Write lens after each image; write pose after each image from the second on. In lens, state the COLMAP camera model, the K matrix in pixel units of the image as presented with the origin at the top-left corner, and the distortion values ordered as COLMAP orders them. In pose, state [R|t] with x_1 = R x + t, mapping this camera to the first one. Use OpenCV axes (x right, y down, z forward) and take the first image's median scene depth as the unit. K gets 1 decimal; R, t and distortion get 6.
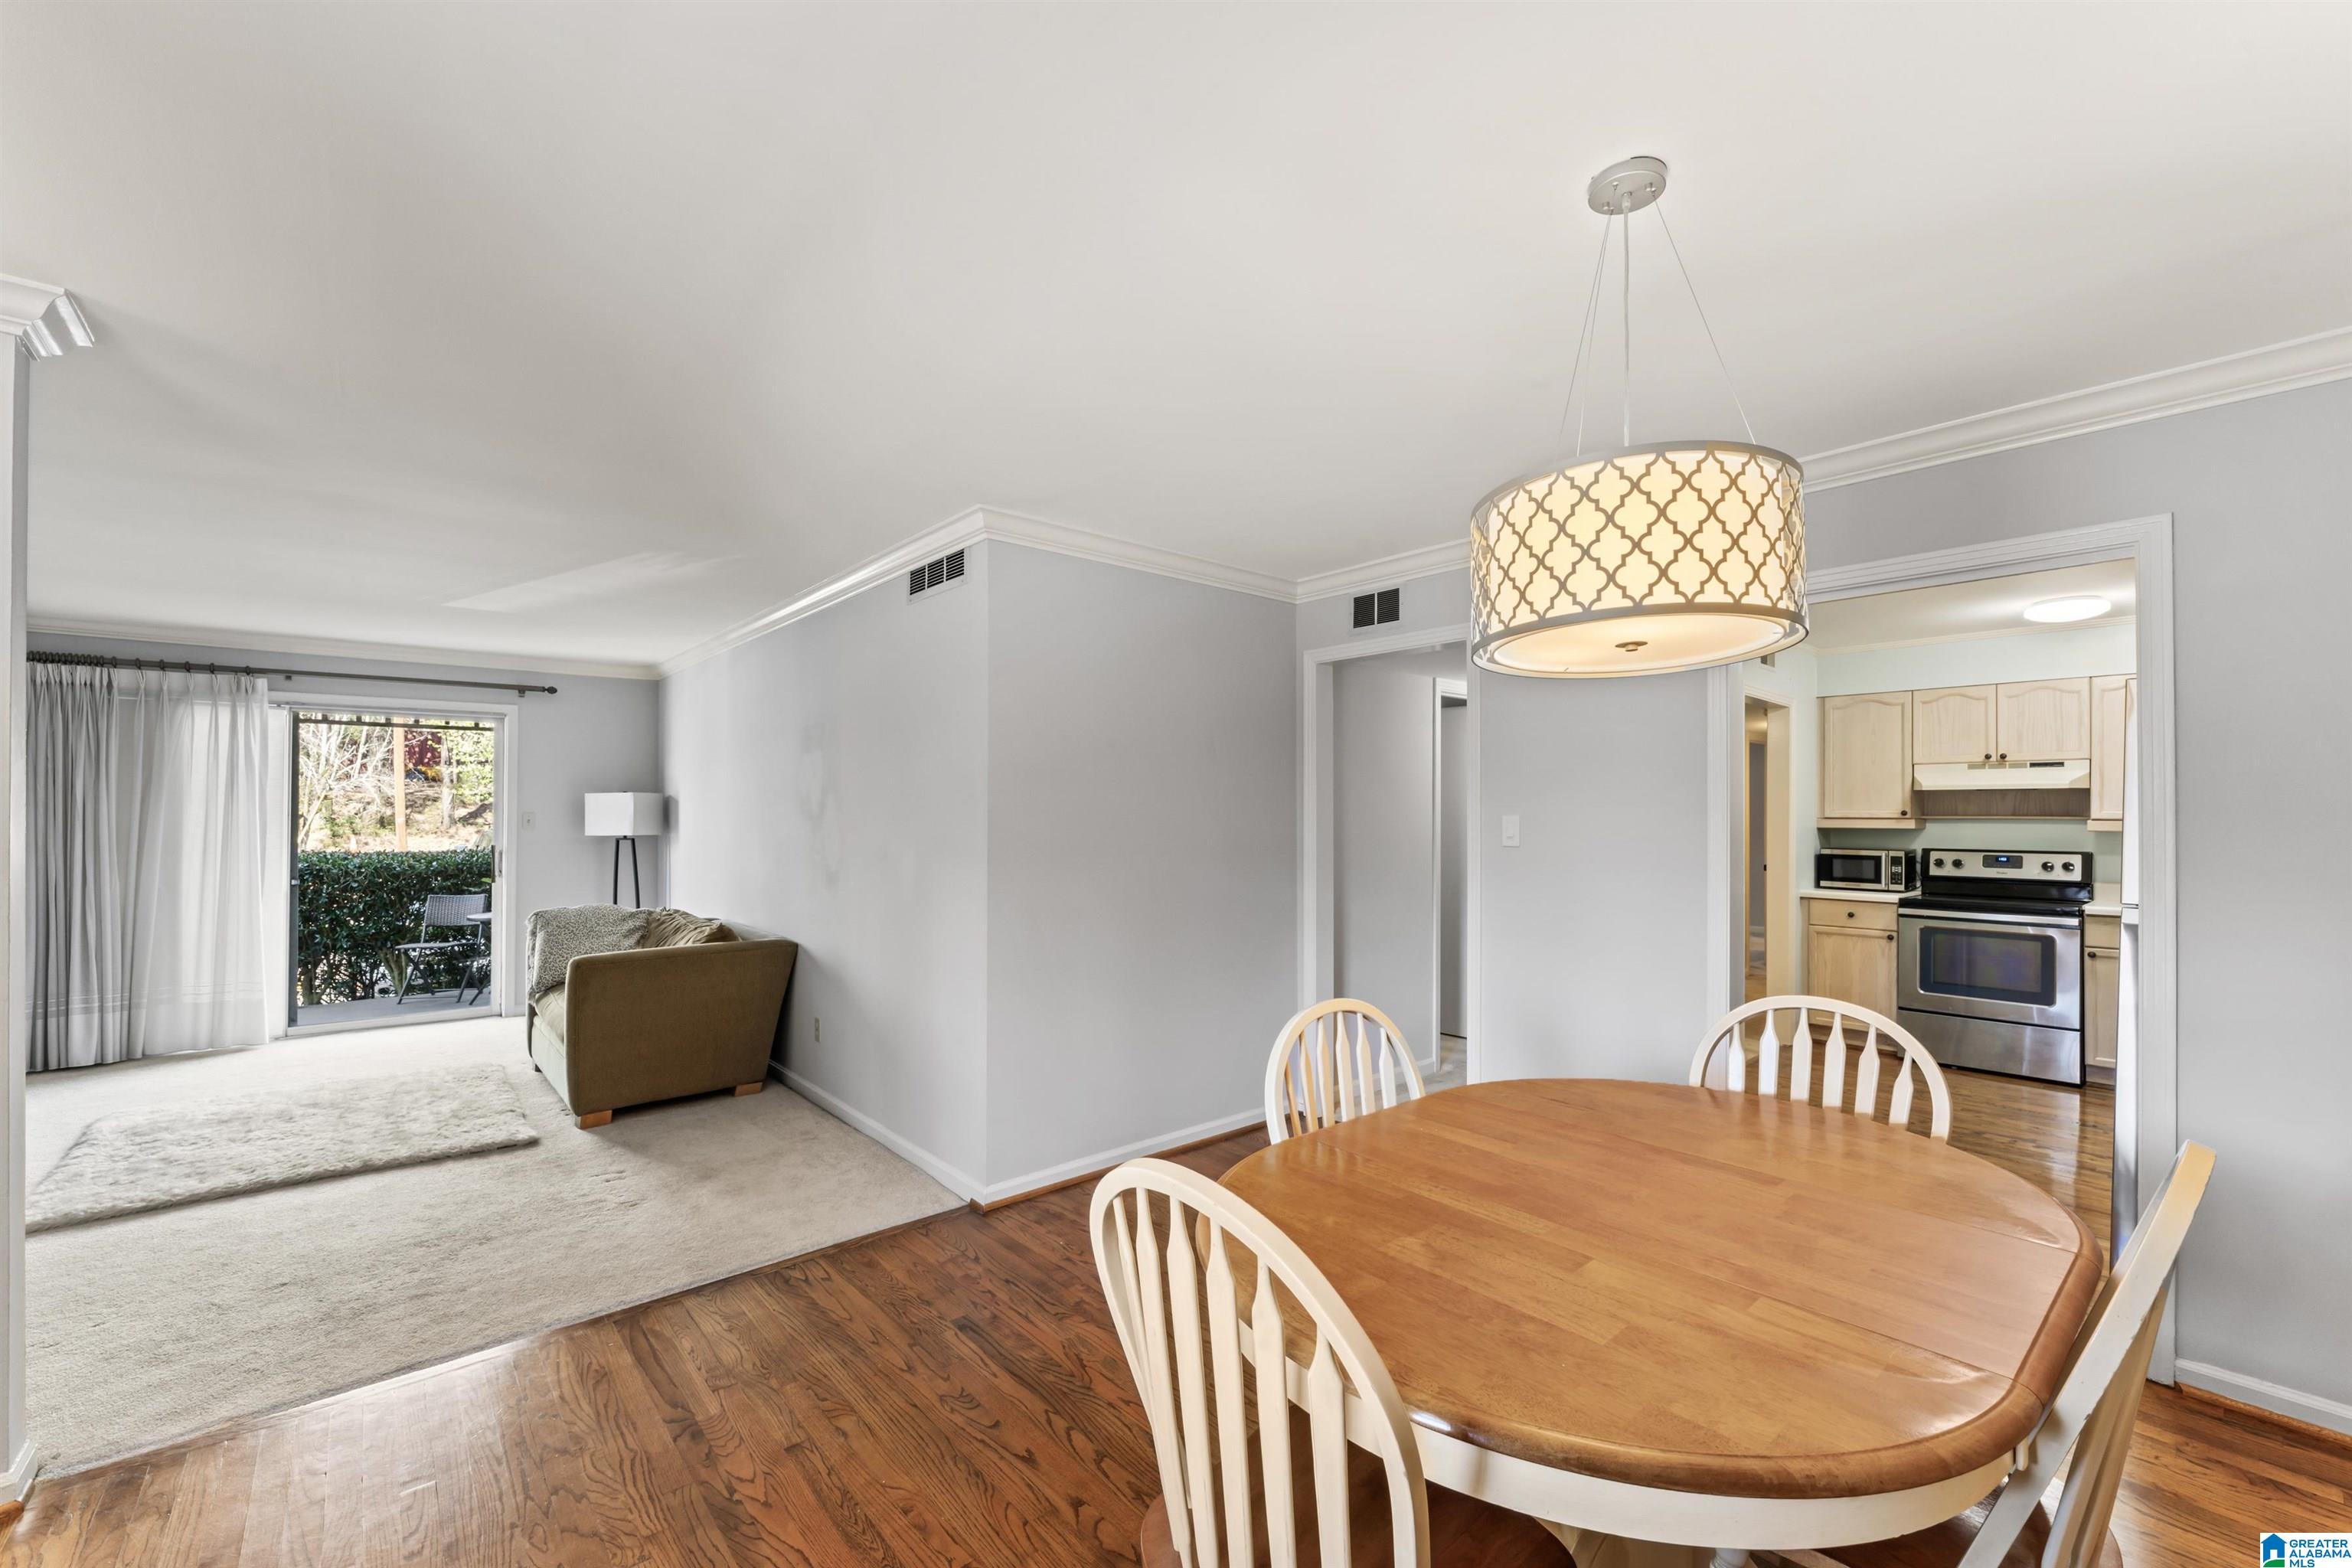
lens RADIAL K [[949.5, 0, 1176.1], [0, 949.5, 809.3], [0, 0, 1]] dist [-0.003399, 0.000197]
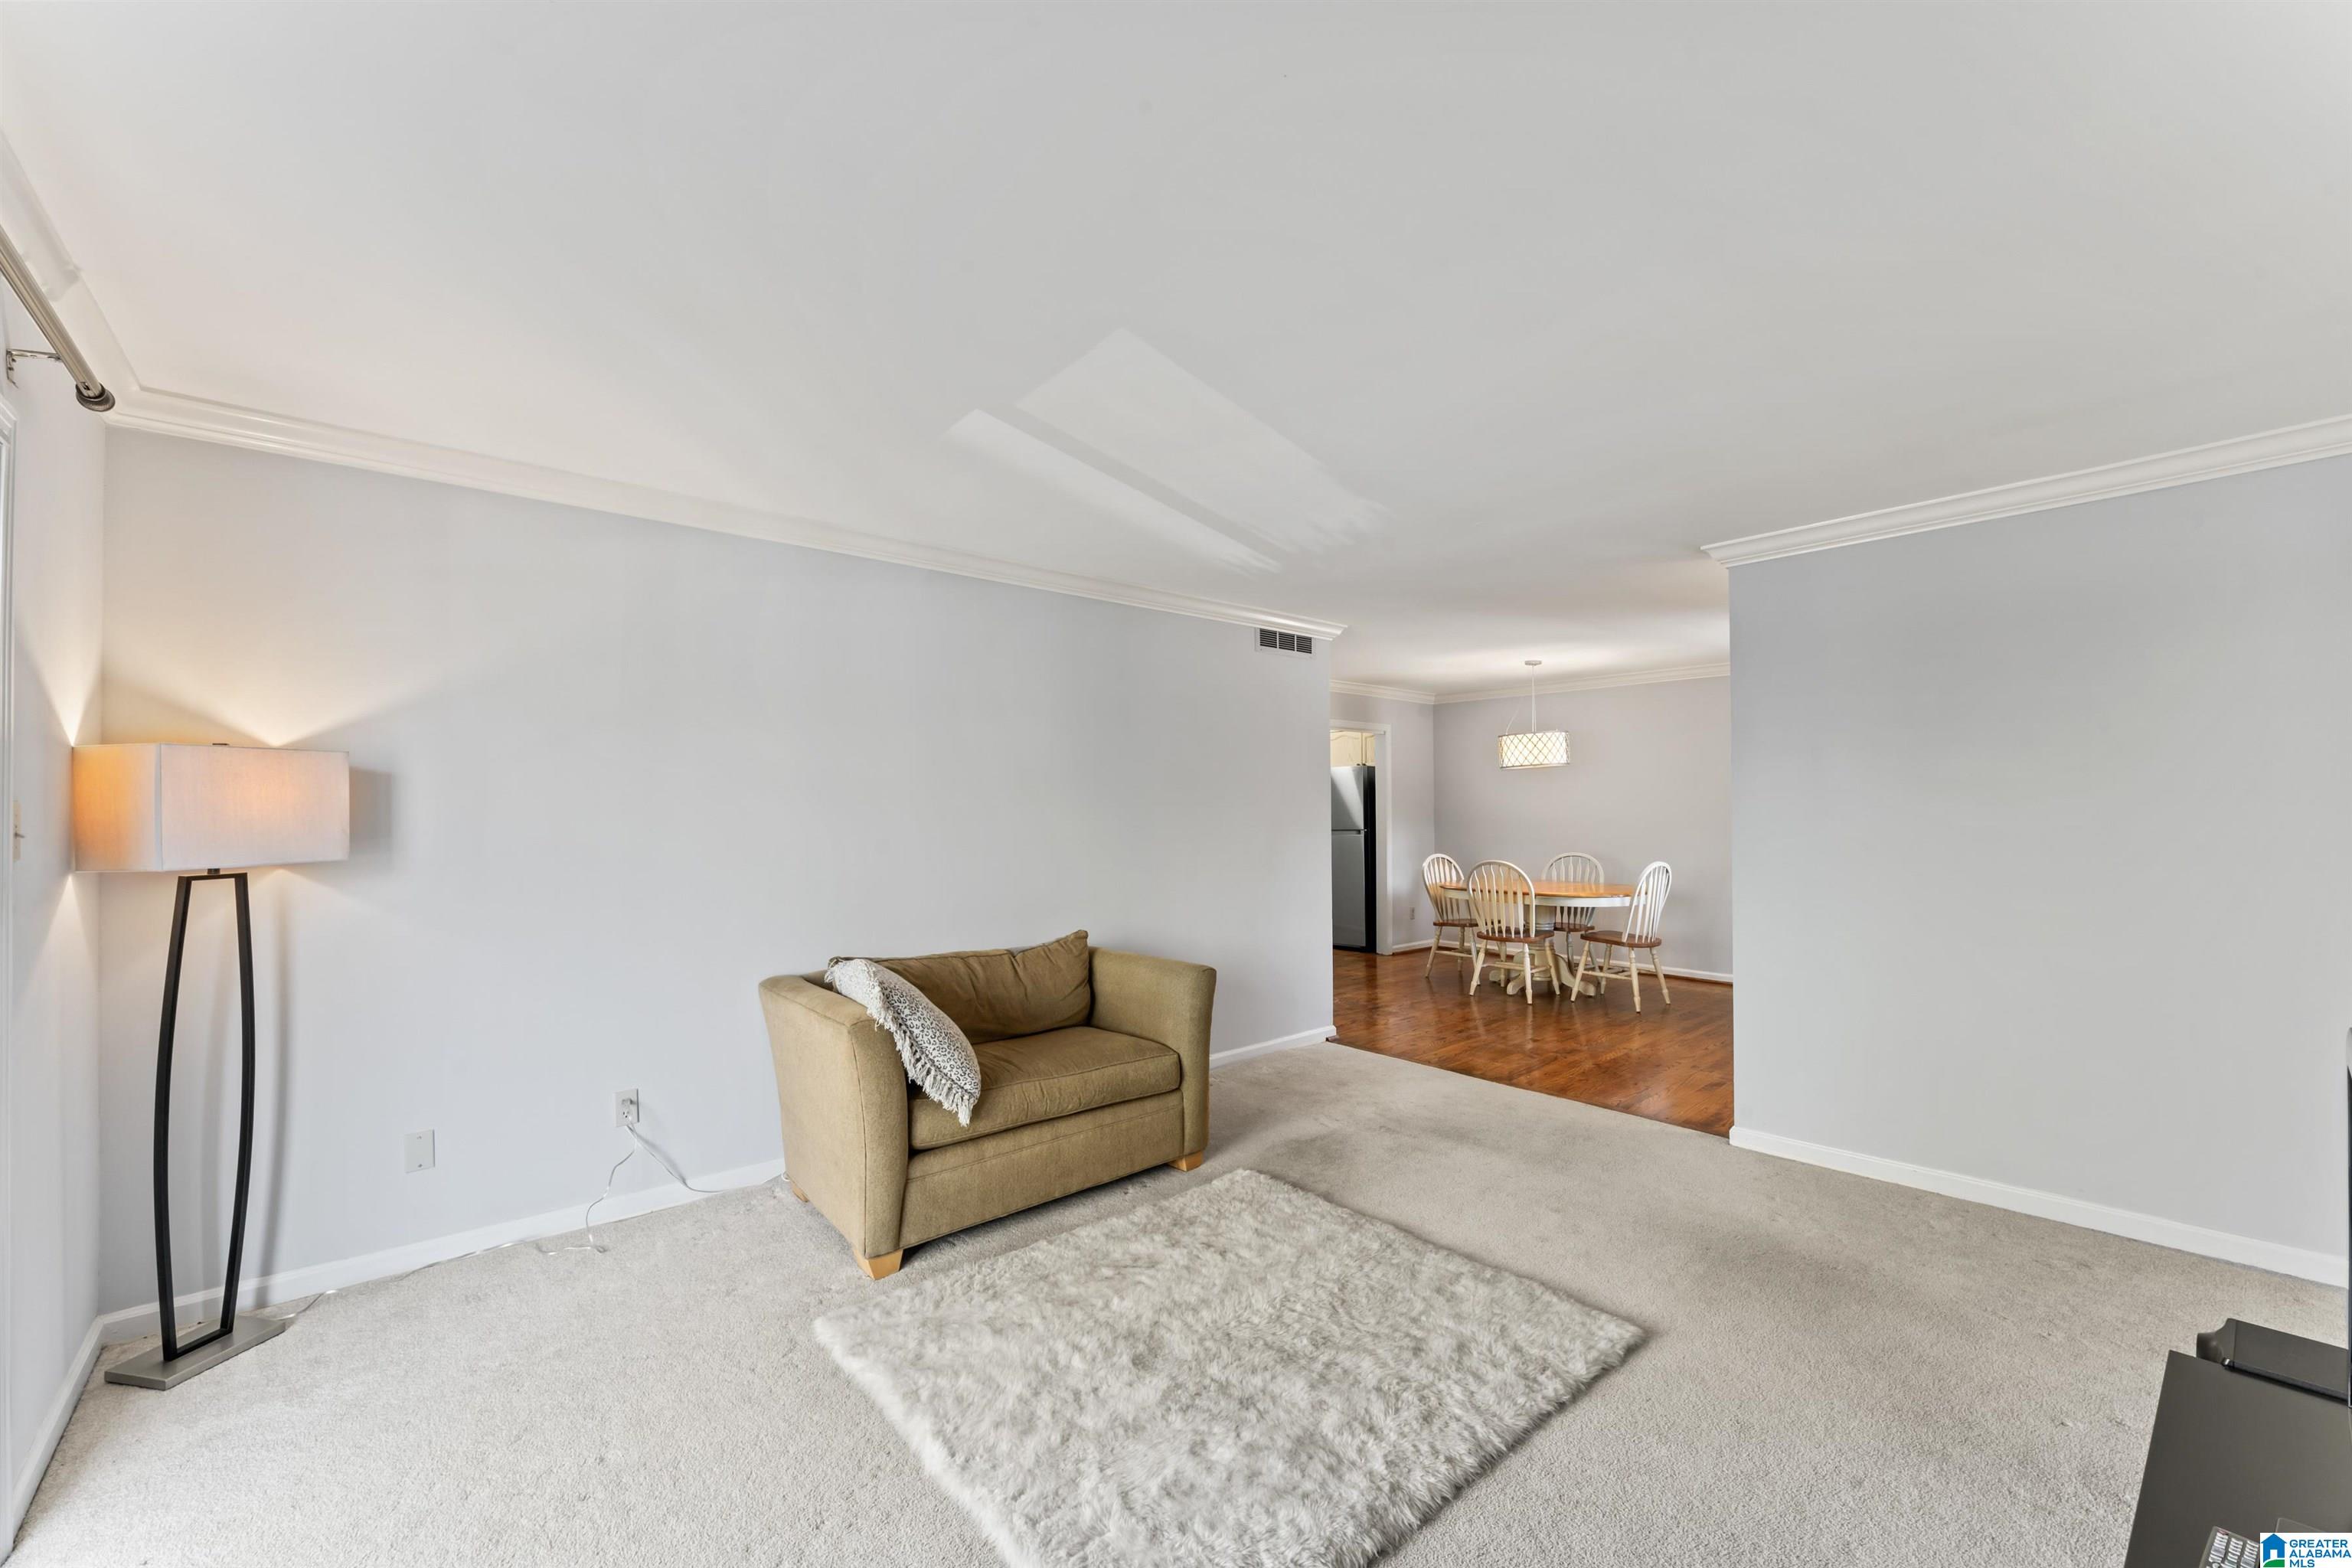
lens RADIAL K [[949.5, 0, 1176.1], [0, 949.5, 809.3], [0, 0, 1]] dist [-0.003399, 0.000197]
pose [[-0.004723, -0.005330, 0.999975, -1.229619], [-0.000998, 0.999985, 0.005326, 0.002724], [-0.999988, -0.000972, -0.004728, 0.838902]]
